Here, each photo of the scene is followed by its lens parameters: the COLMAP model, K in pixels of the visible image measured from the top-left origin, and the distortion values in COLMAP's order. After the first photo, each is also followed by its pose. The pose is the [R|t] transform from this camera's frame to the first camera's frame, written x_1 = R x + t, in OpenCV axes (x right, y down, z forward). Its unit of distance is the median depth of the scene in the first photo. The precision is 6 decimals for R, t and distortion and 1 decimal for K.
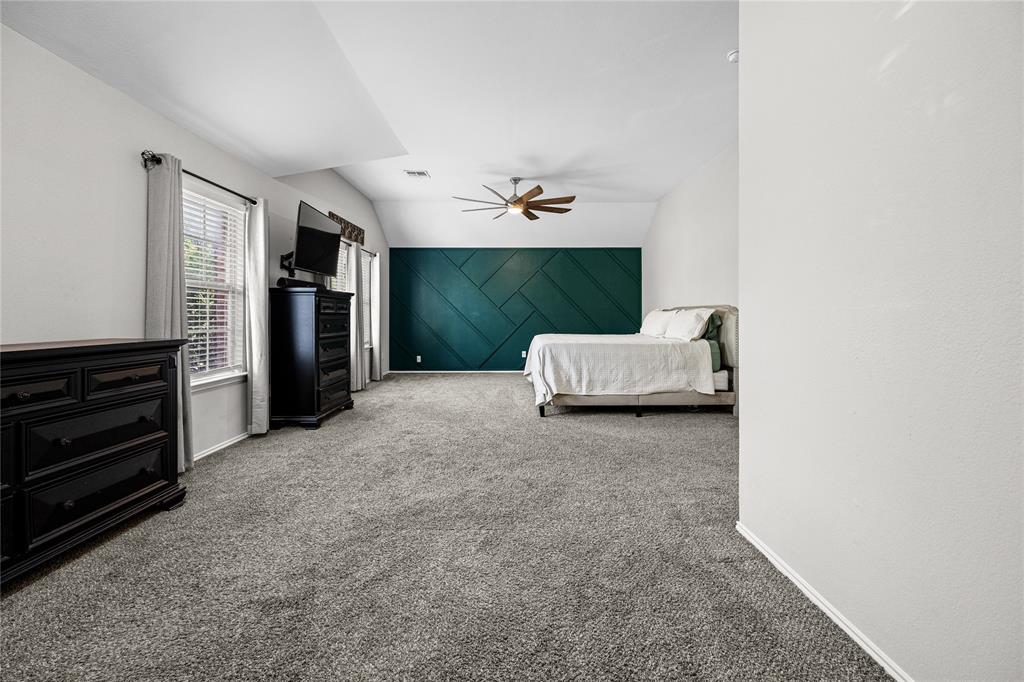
lens RADIAL K [[417.4, 0, 512.9], [0, 417.4, 322.0], [0, 0, 1]] dist [-0.003058, -0.000829]
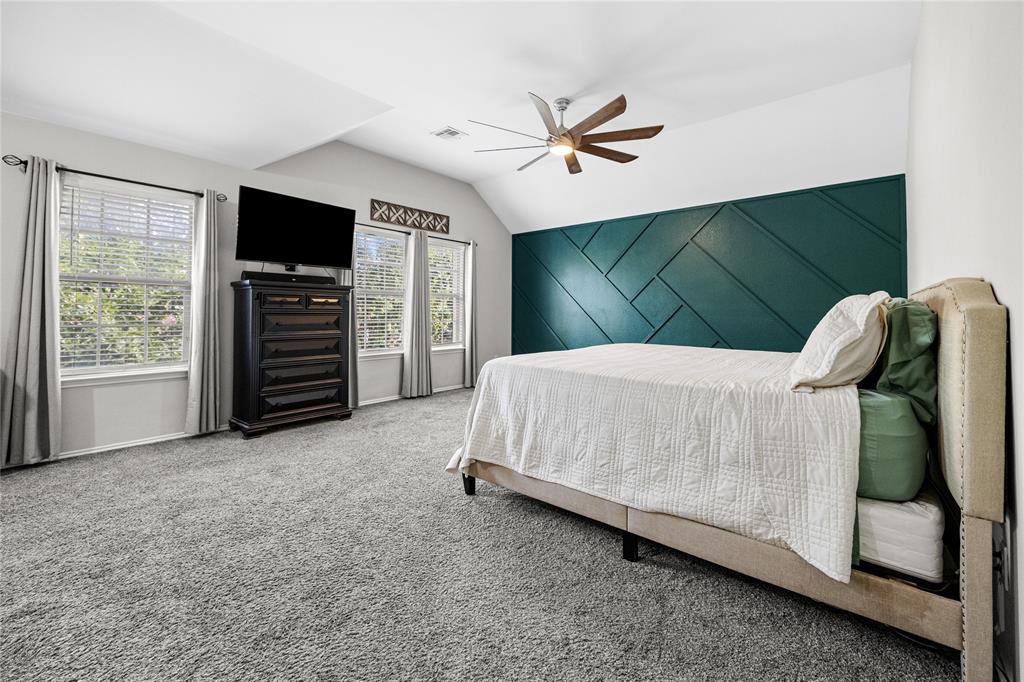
lens RADIAL K [[417.4, 0, 517.0], [0, 417.4, 310.0], [0, 0, 1]] dist [-0.003058, -0.000829]
pose [[0.768924, -0.001352, -0.639339, 0.478355], [-0.012946, 0.999760, -0.017684, -0.009842], [0.639209, 0.021874, 0.768722, 0.605273]]
